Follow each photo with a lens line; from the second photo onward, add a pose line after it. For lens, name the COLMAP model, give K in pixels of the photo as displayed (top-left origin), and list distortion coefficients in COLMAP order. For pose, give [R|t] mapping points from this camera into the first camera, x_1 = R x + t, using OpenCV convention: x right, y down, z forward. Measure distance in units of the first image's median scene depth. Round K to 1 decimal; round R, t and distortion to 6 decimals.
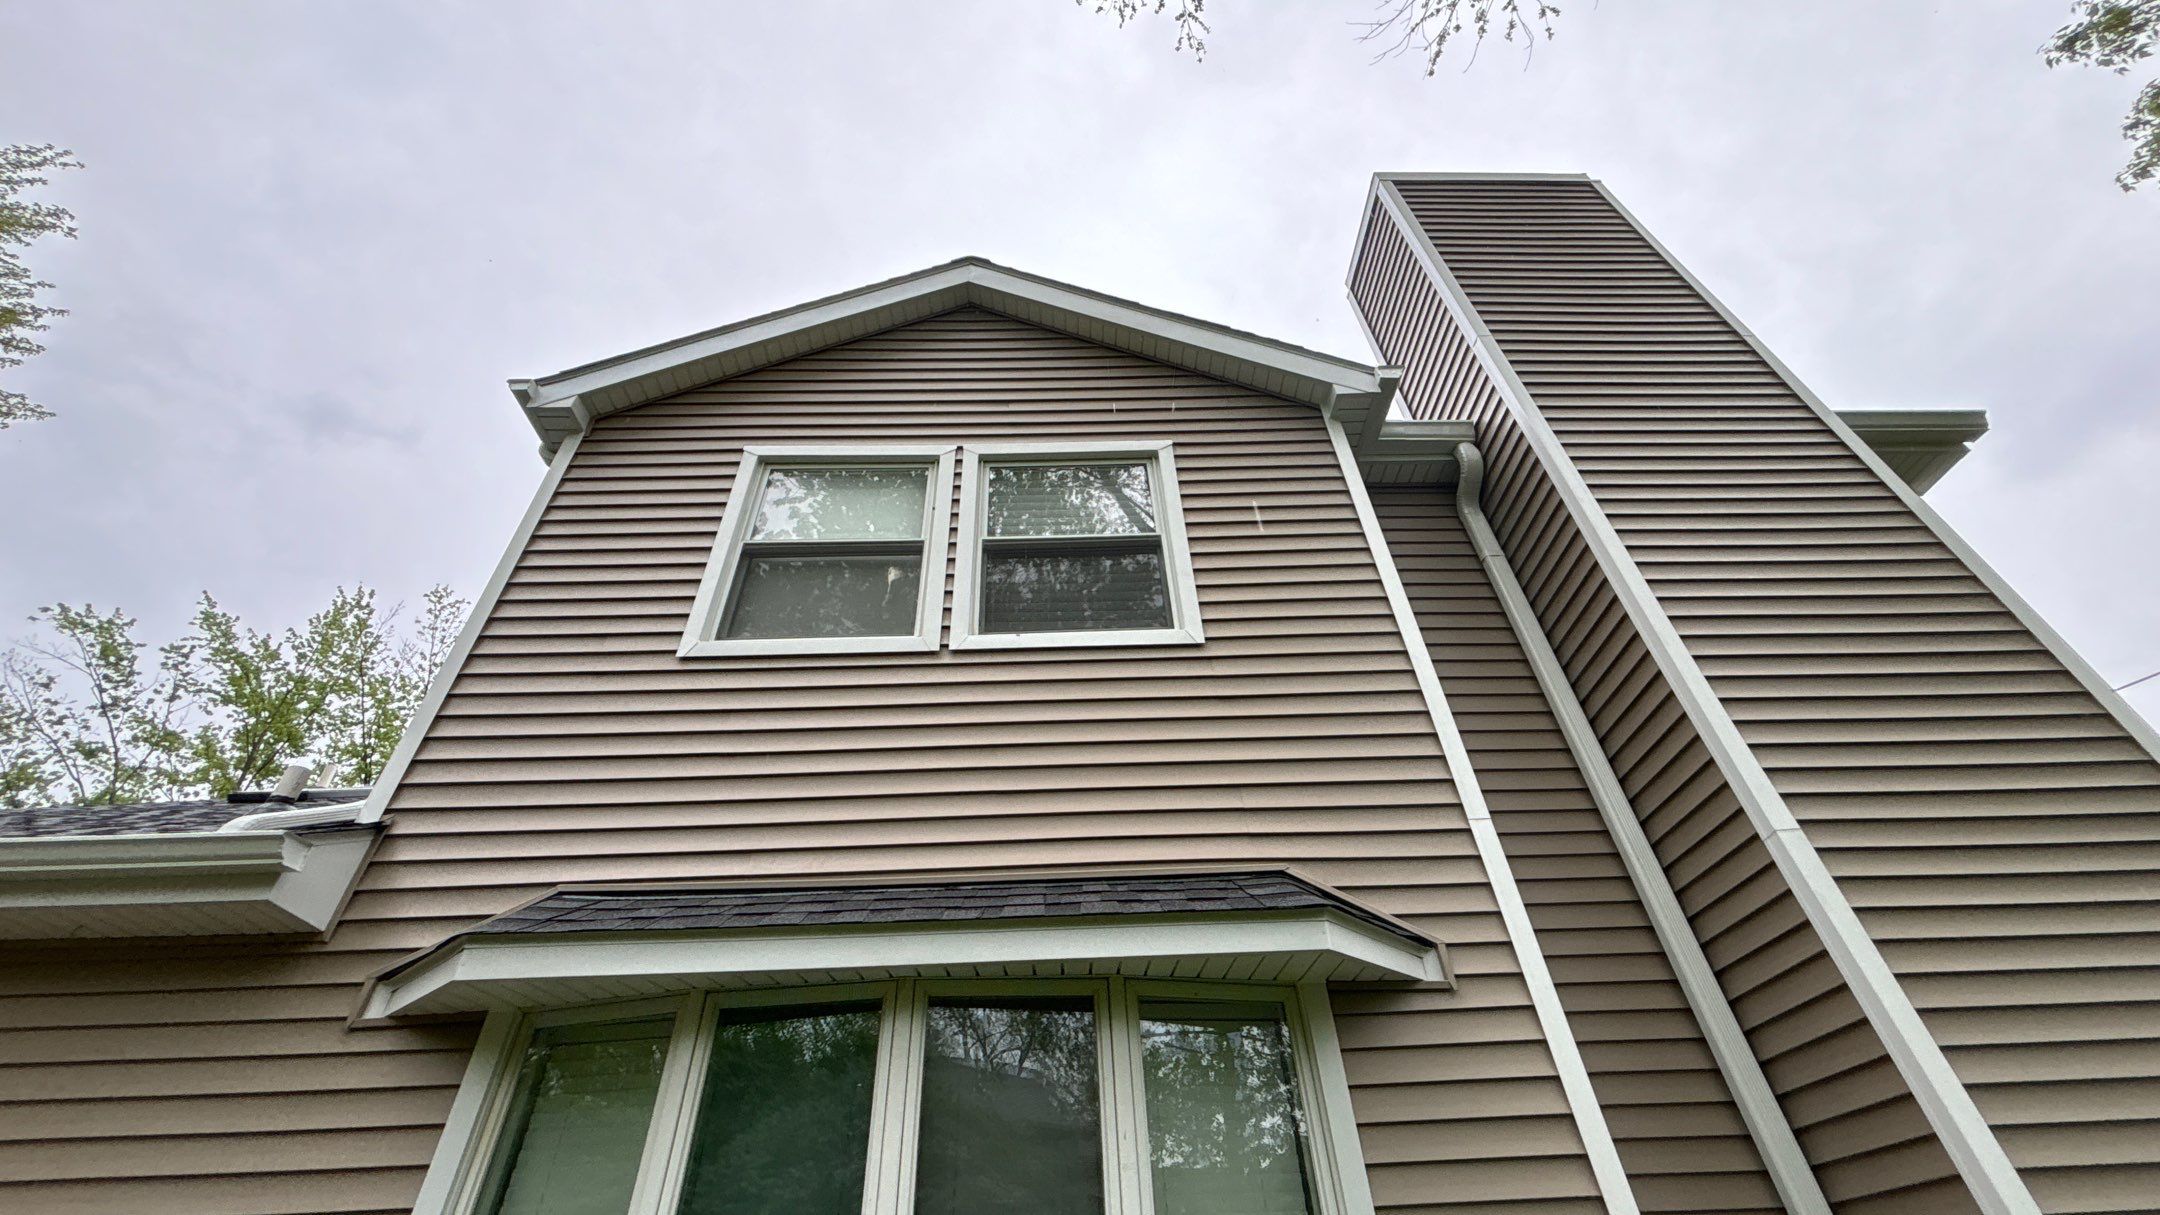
lens RADIAL K [[875.0, 0, 1090.9], [0, 875.0, 601.0], [0, 0, 1]] dist [0.001029, -0.000381]
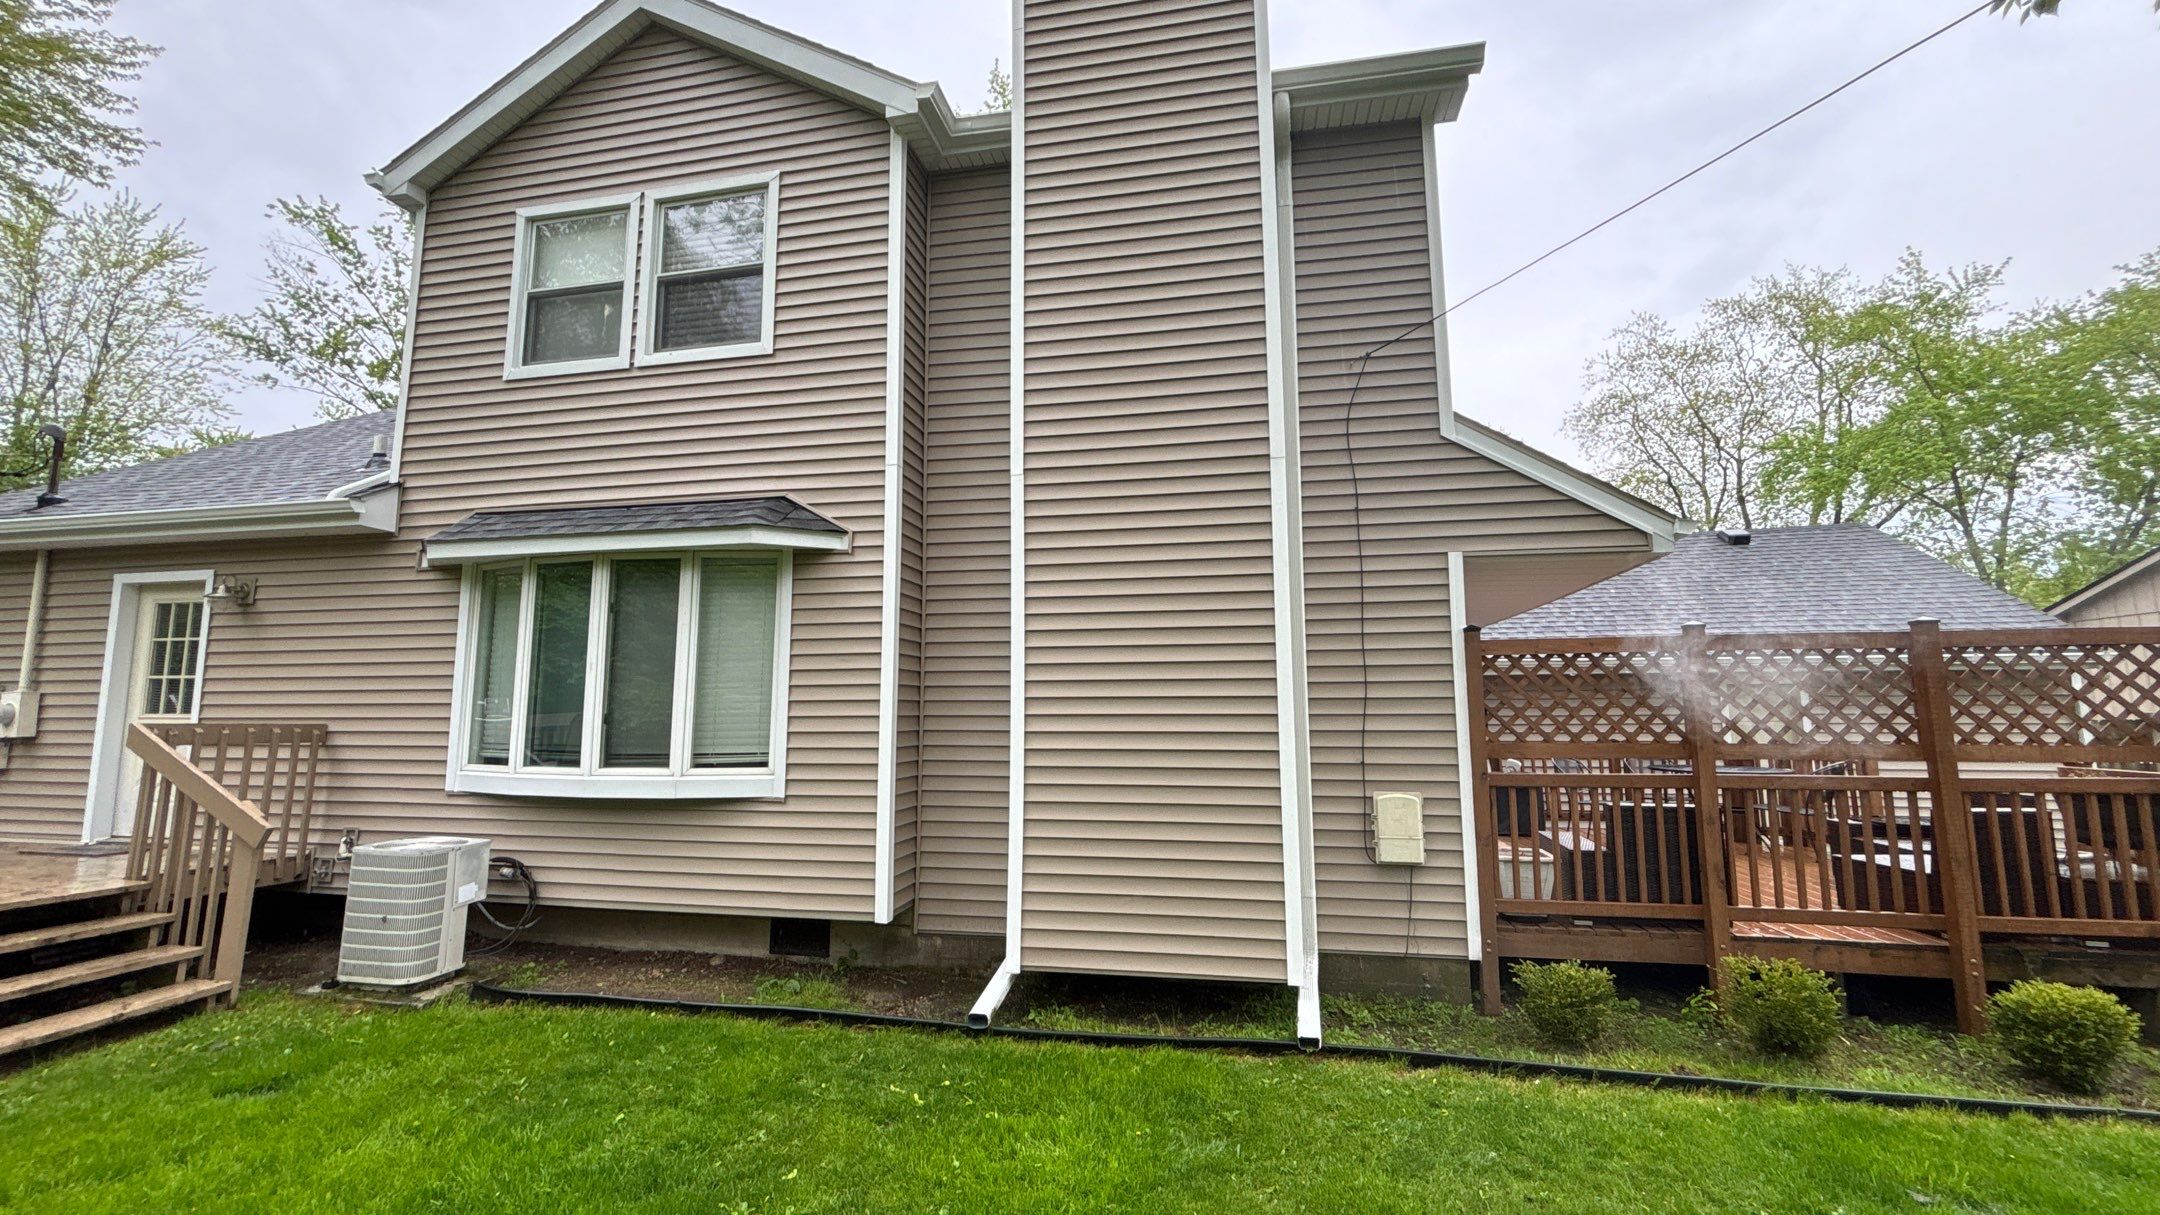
lens RADIAL K [[875.0, 0, 1078.5], [0, 875.0, 604.4], [0, 0, 1]] dist [0.001029, -0.000381]
pose [[0.974605, 0.009017, -0.223751, 0.911250], [0.117503, 0.829990, 0.545262, -0.332560], [0.190628, -0.557706, 0.807852, -0.403142]]
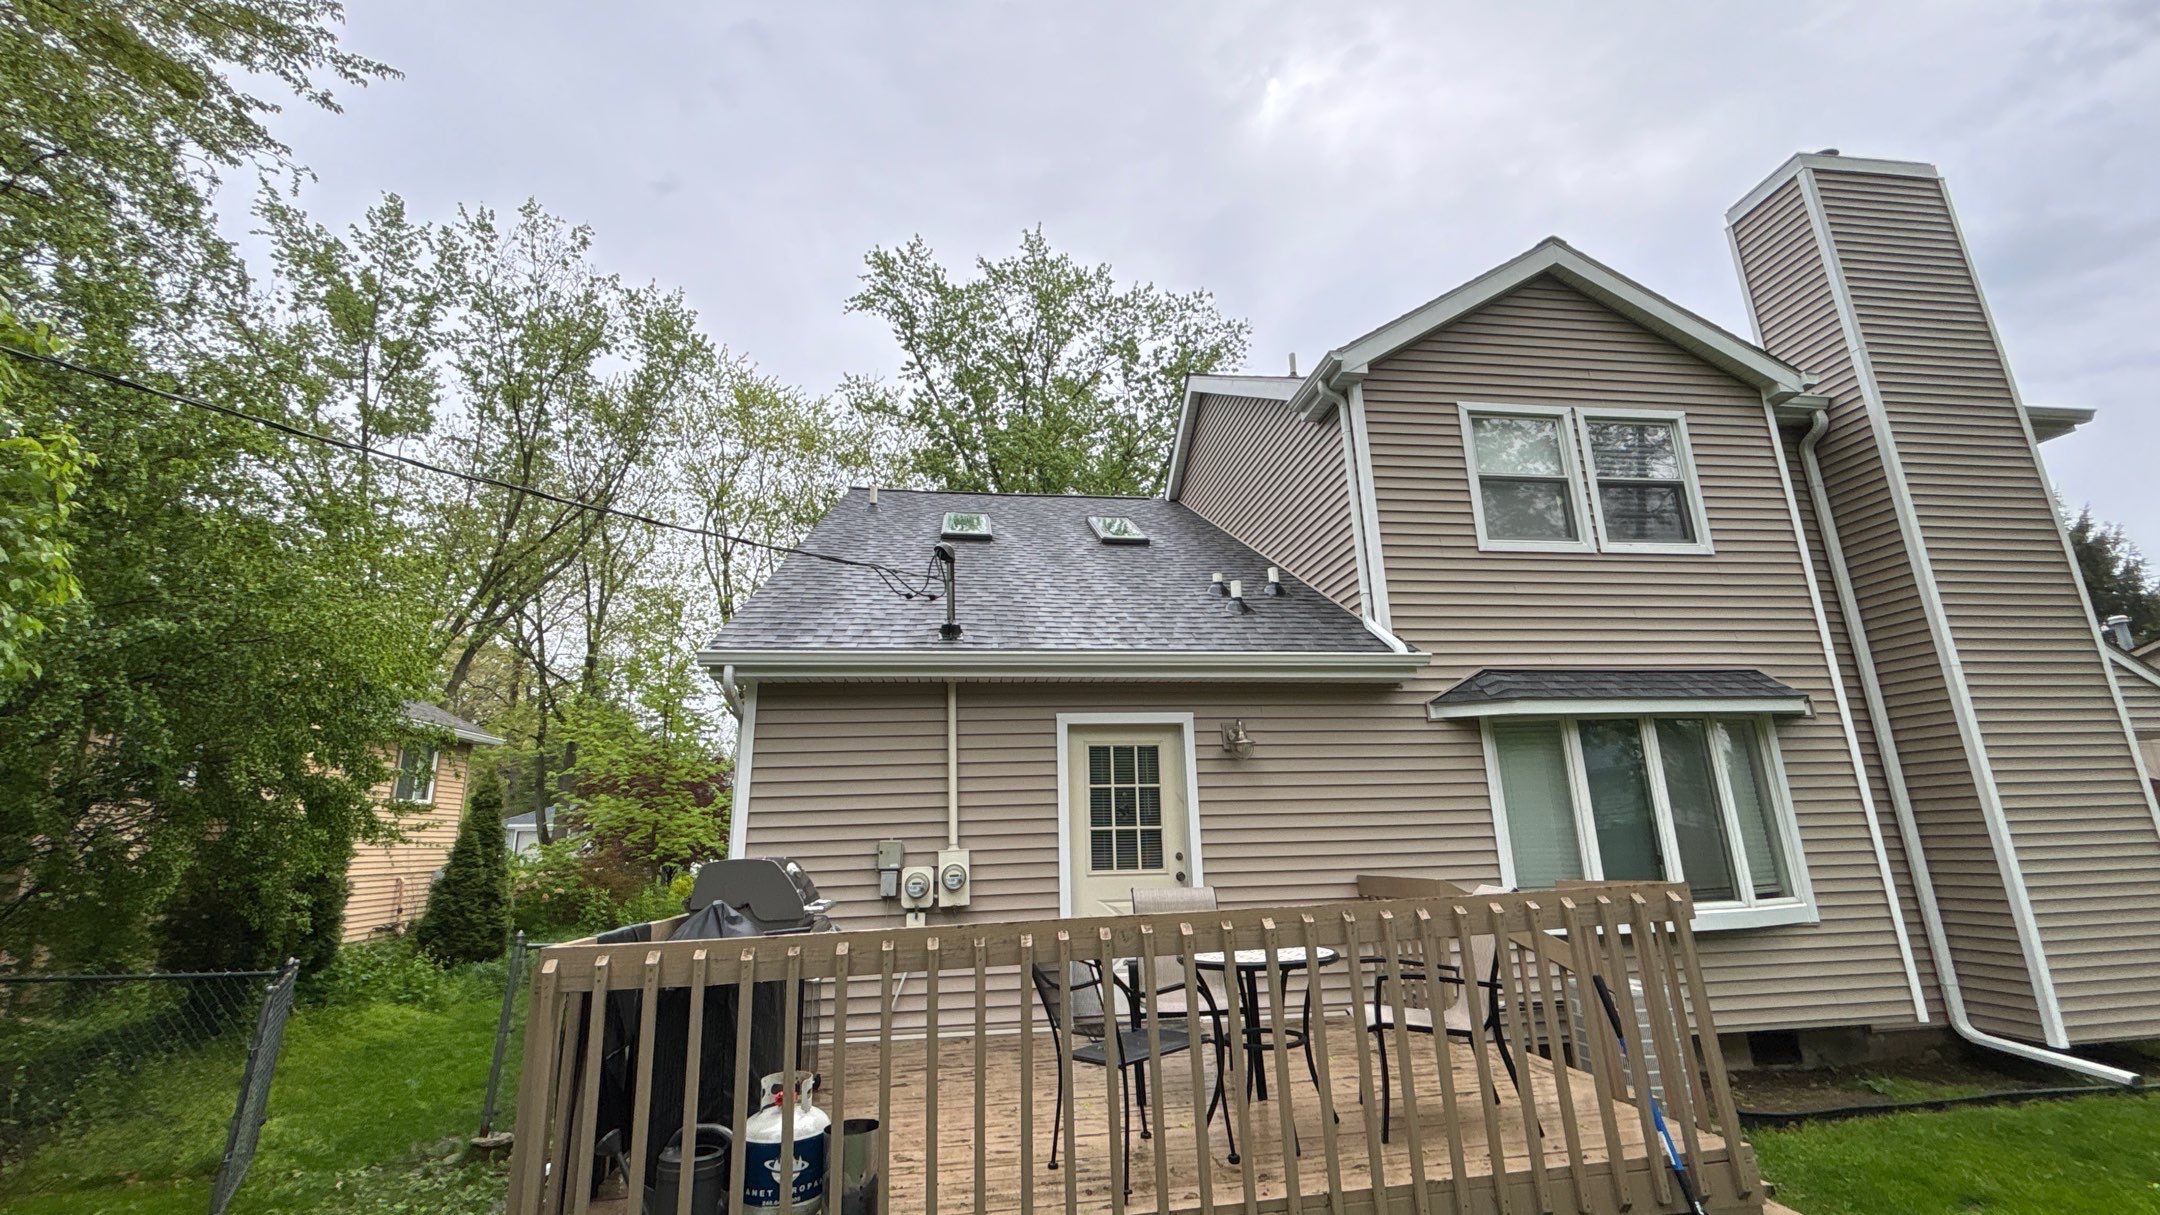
lens RADIAL K [[875.0, 0, 1086.8], [0, 875.0, 602.7], [0, 0, 1]] dist [0.001029, -0.000381]
pose [[0.992933, 0.044298, 0.110099, -1.335327], [-0.087607, 0.899426, 0.428202, -0.513212], [-0.080058, -0.434821, 0.896951, -0.655371]]
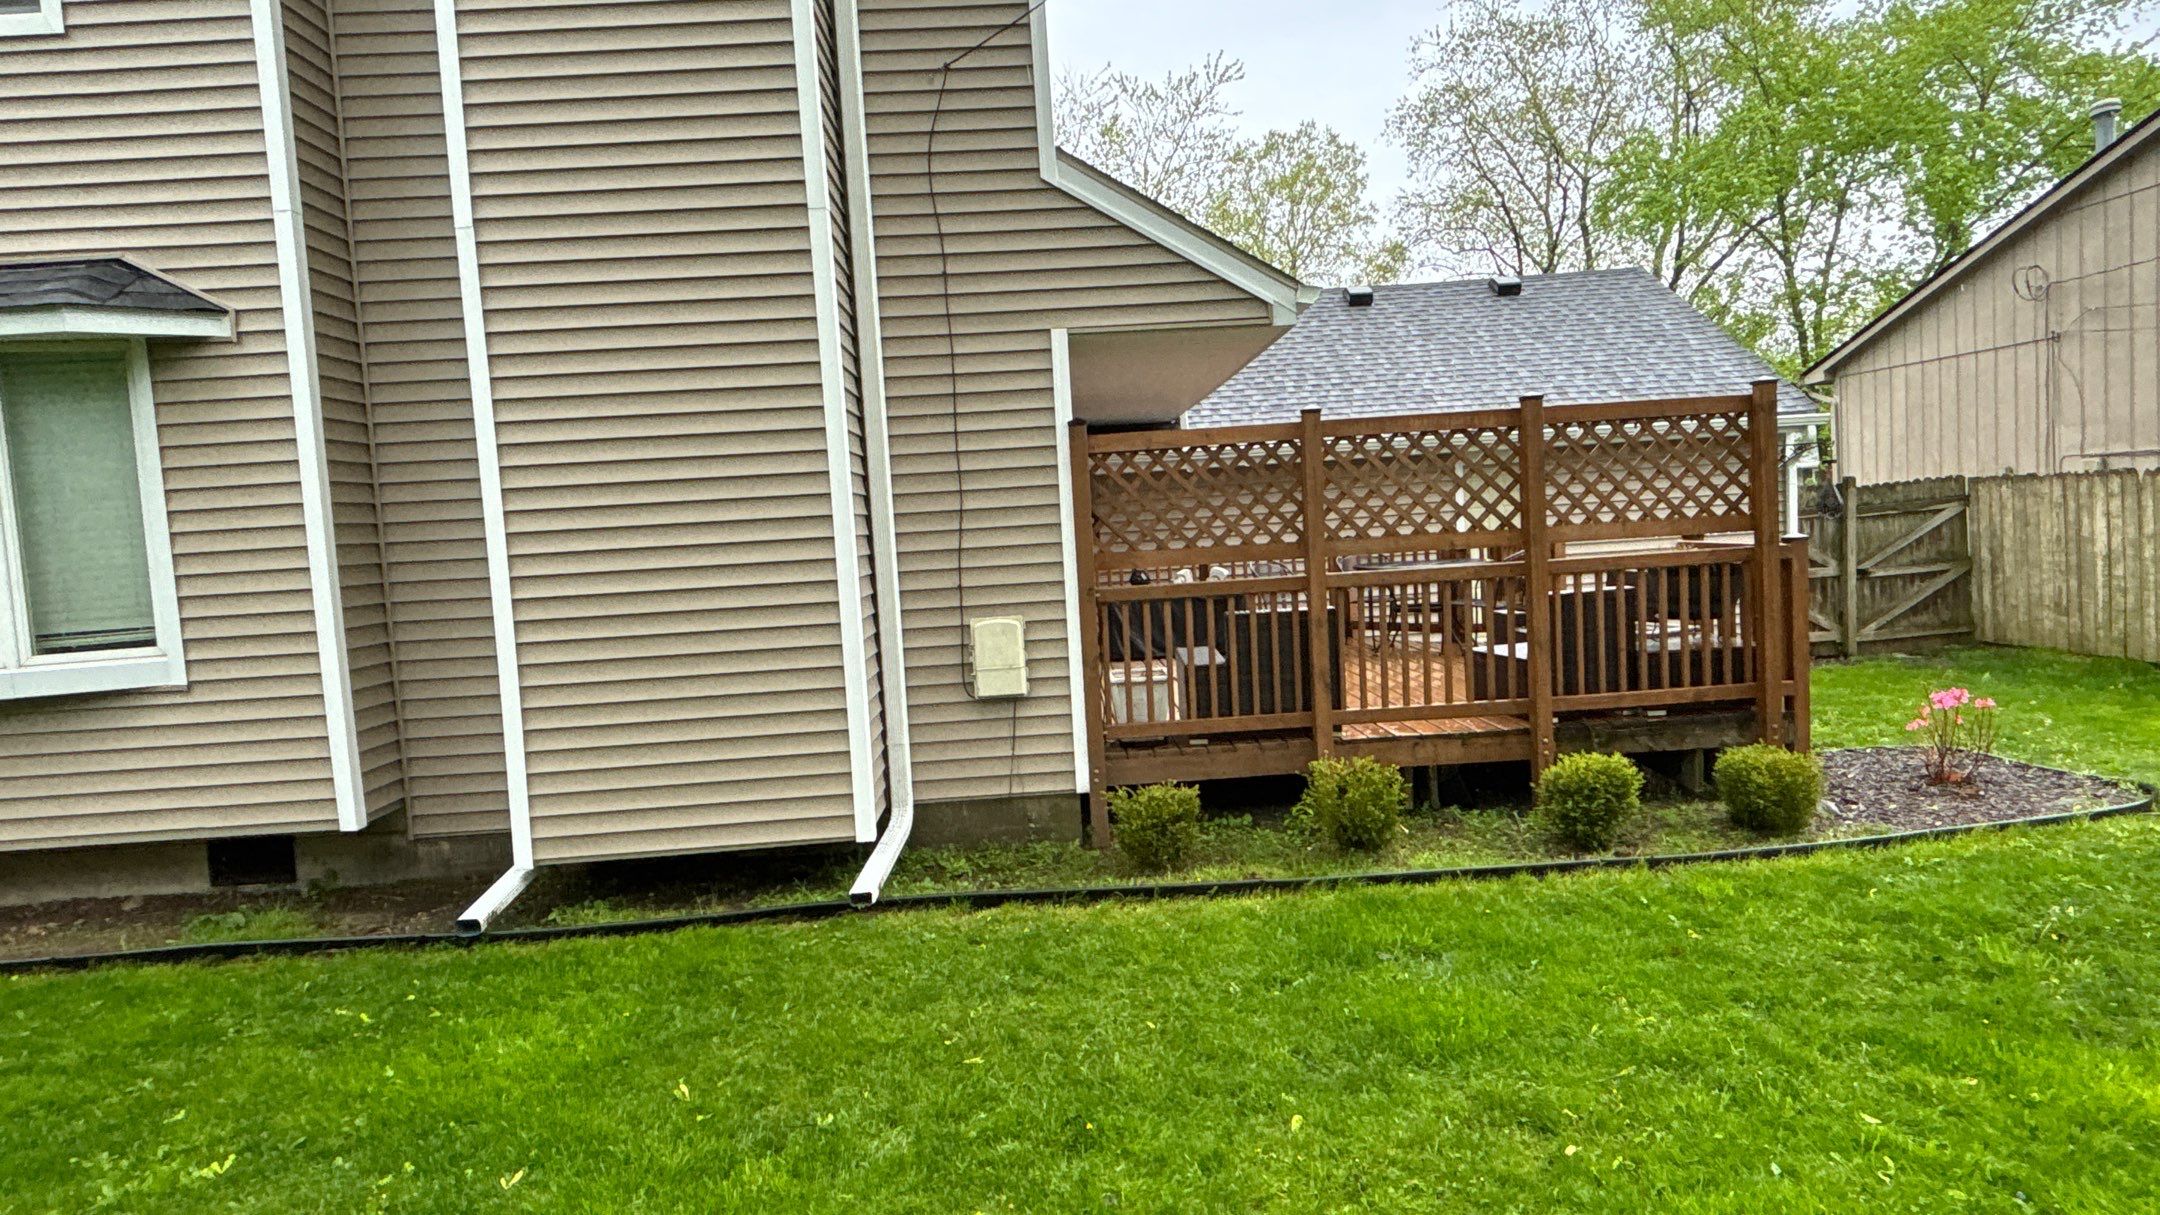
lens RADIAL K [[1205.1, 0, 1086.9], [0, 1205.1, 607.1], [0, 0, 1]] dist [-0.002538, 0.001941]
pose [[0.999720, -0.020221, 0.012297, 1.167750], [0.005598, 0.706898, 0.707294, -0.423002], [-0.022995, -0.707027, 0.706813, -0.489192]]
